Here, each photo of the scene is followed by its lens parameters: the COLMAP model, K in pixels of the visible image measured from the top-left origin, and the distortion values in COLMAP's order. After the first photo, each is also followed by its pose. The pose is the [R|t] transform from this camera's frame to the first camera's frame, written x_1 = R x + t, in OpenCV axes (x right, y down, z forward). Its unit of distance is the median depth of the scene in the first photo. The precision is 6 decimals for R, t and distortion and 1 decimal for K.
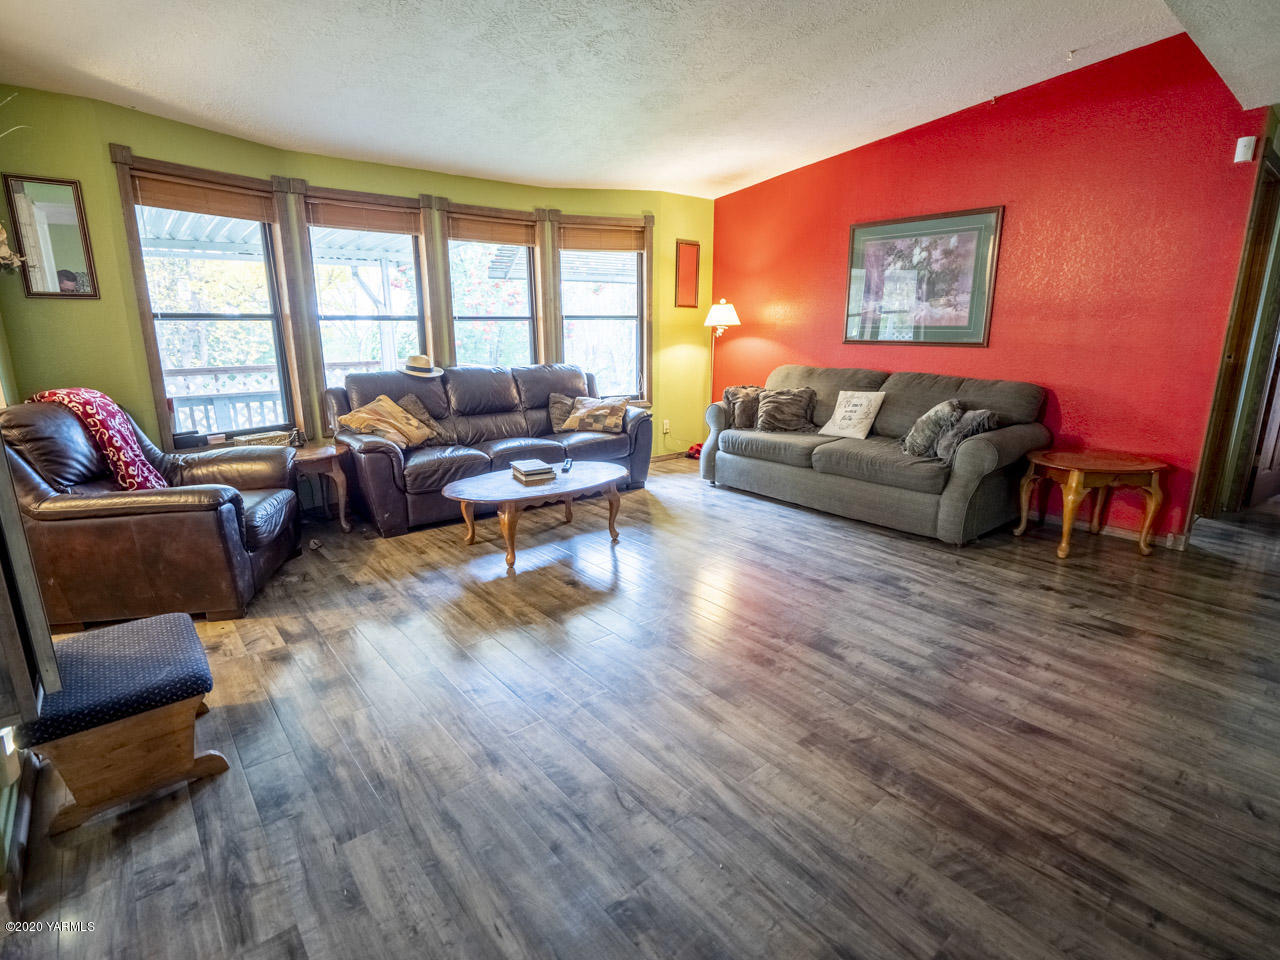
lens RADIAL K [[641.8, 0, 627.1], [0, 641.8, 475.6], [0, 0, 1]] dist [-0.013122, -0.000737]
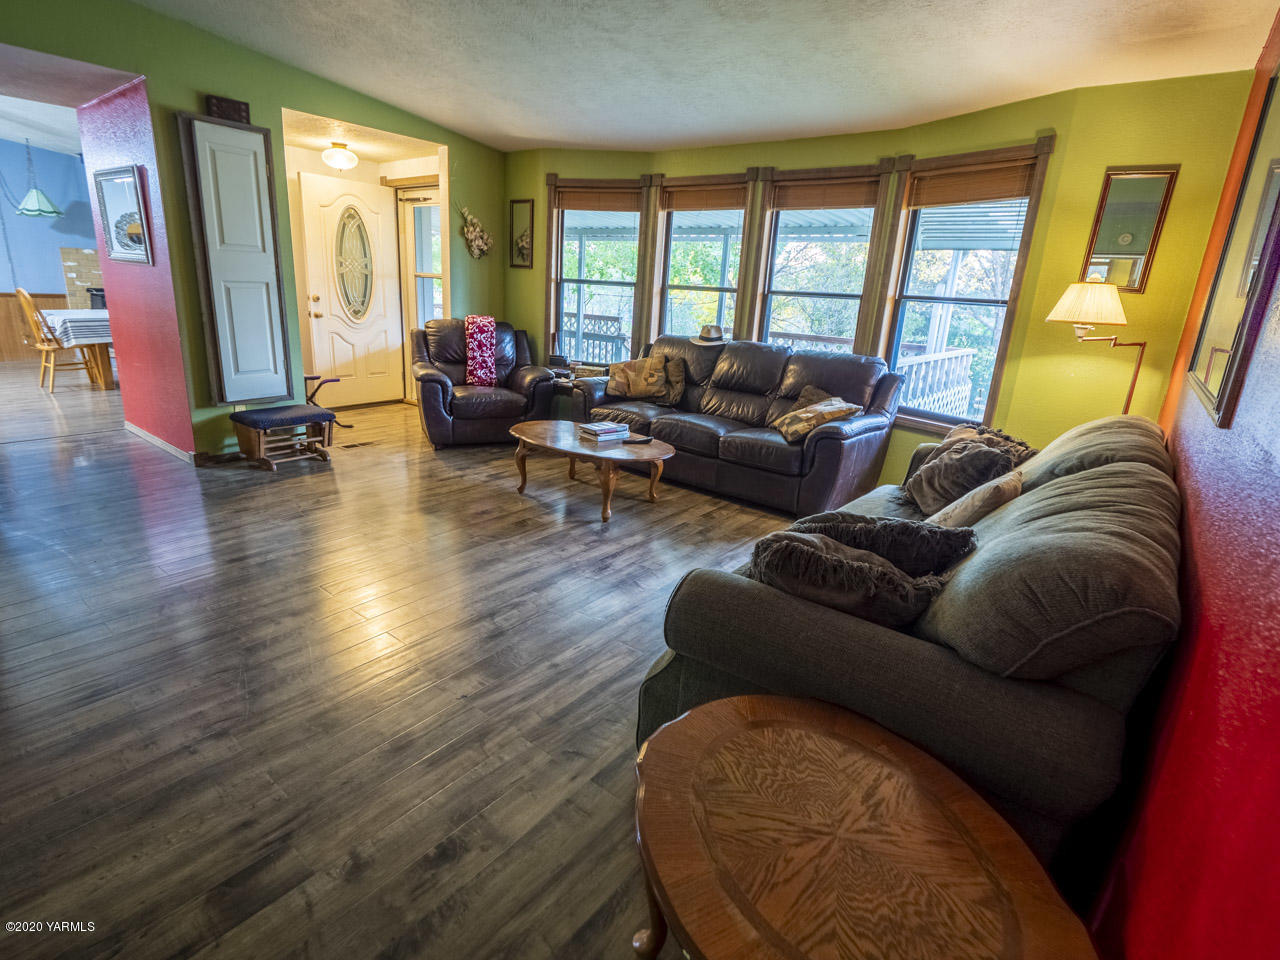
lens RADIAL K [[641.8, 0, 629.7], [0, 641.8, 475.7], [0, 0, 1]] dist [-0.013122, -0.000737]
pose [[0.212699, 0.288424, -0.933579, 0.859189], [-0.280971, 0.933143, 0.224275, -0.187457], [0.935850, 0.214605, 0.279518, 0.761582]]
